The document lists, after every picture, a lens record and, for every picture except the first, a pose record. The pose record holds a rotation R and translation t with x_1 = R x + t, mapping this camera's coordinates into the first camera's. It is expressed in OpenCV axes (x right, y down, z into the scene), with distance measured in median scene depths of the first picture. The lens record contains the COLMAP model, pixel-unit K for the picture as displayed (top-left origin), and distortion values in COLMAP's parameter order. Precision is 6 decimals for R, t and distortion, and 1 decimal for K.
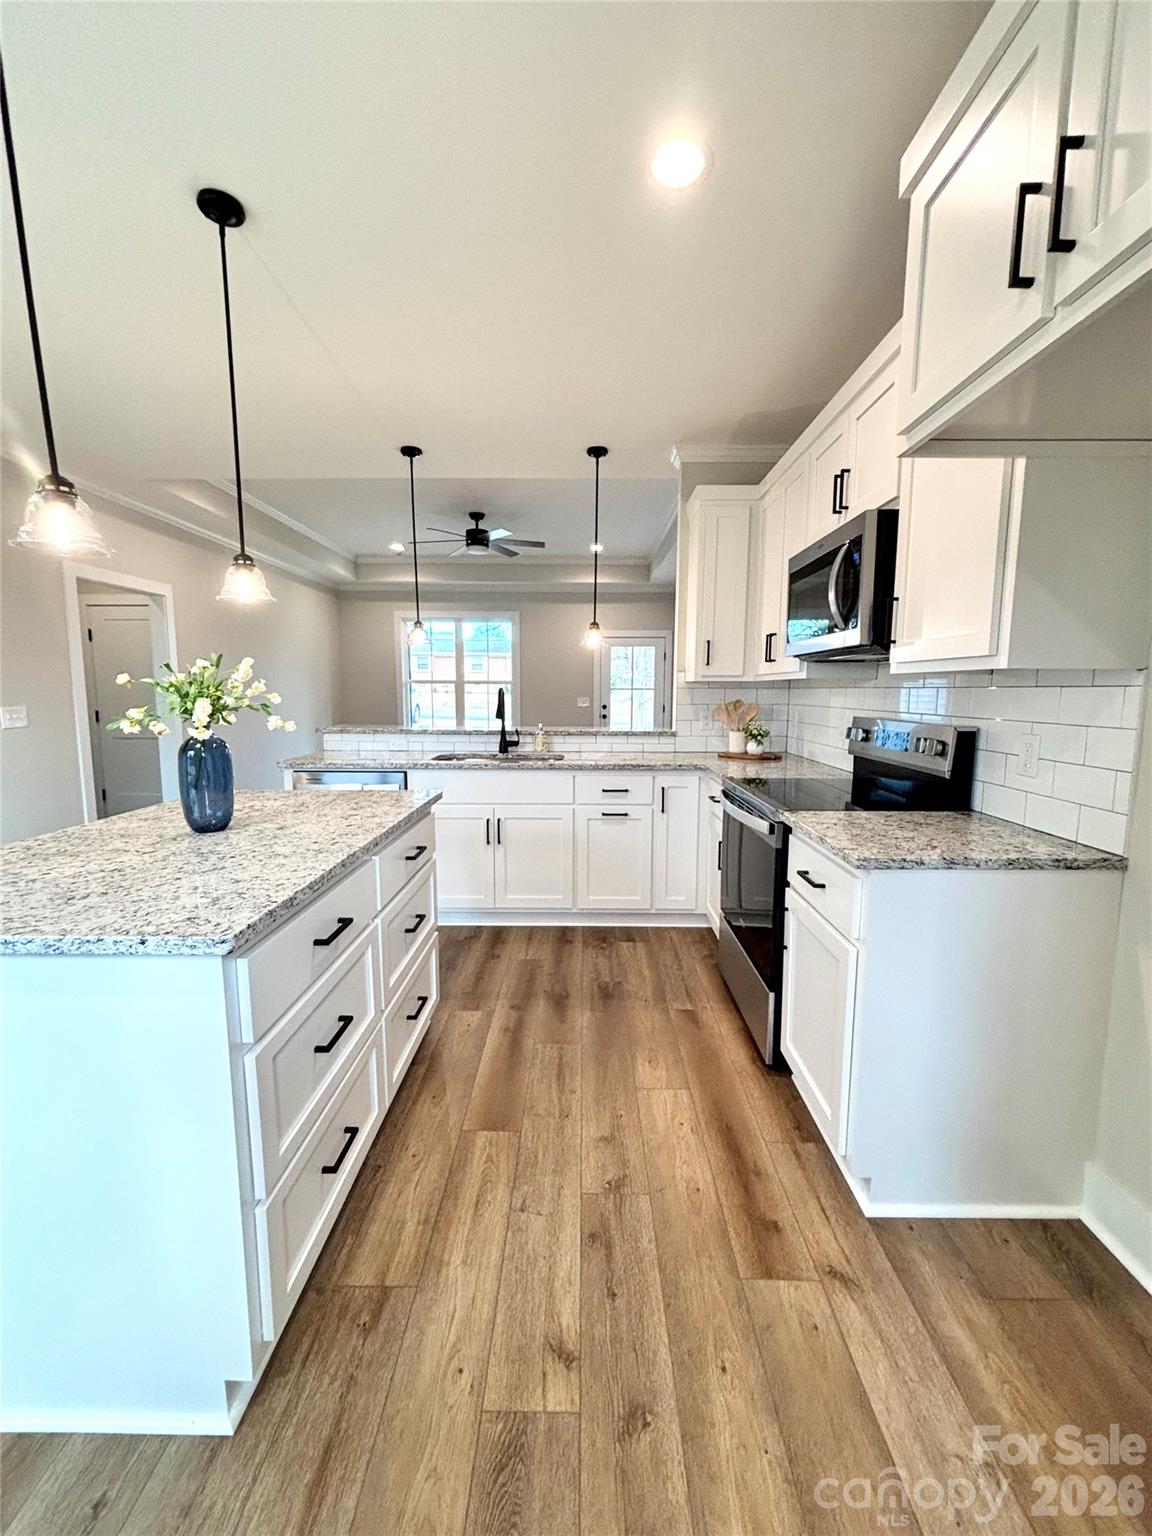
lens RADIAL K [[630.3, 0, 583.5], [0, 630.3, 776.3], [0, 0, 1]] dist [0.001606, 0.001621]
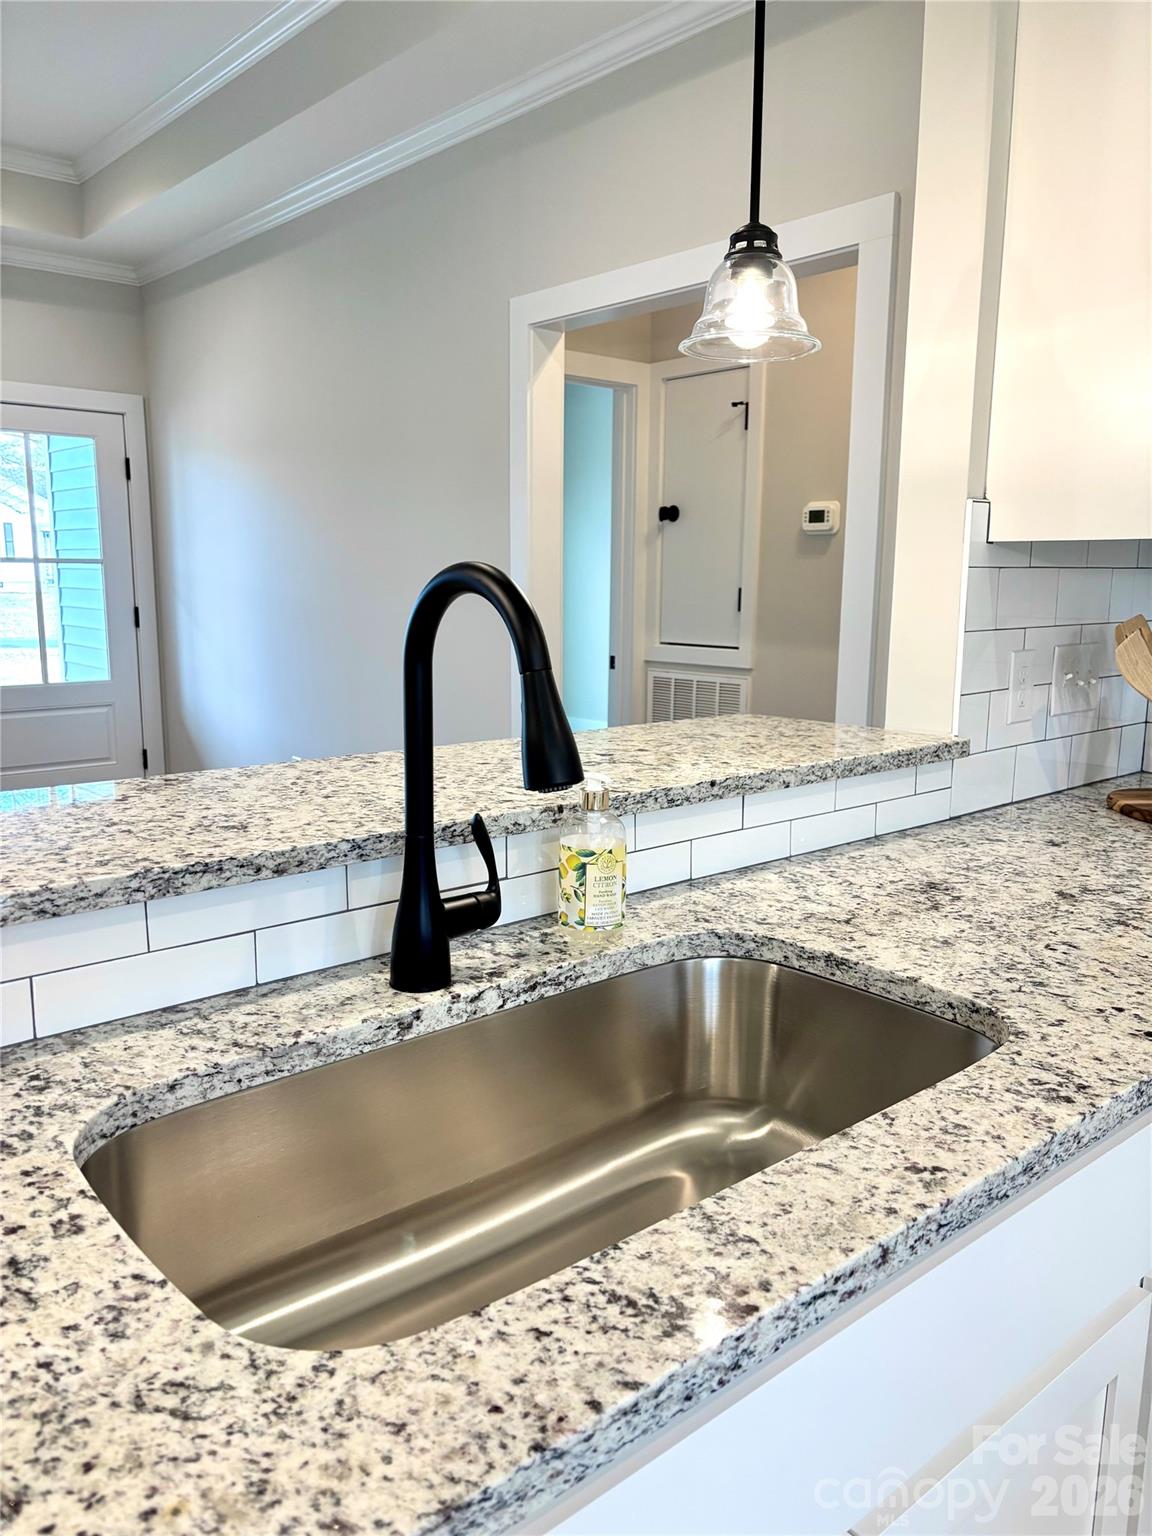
lens RADIAL K [[1175.7, 0, 569.5], [0, 1175.7, 776.4], [0, 0, 1]] dist [0.027497, 0.000587]
pose [[0.759537, -0.110802, 0.640958, -0.347499], [0.082982, 0.993839, 0.073470, -0.128366], [-0.645150, -0.002615, 0.764052, 0.917942]]
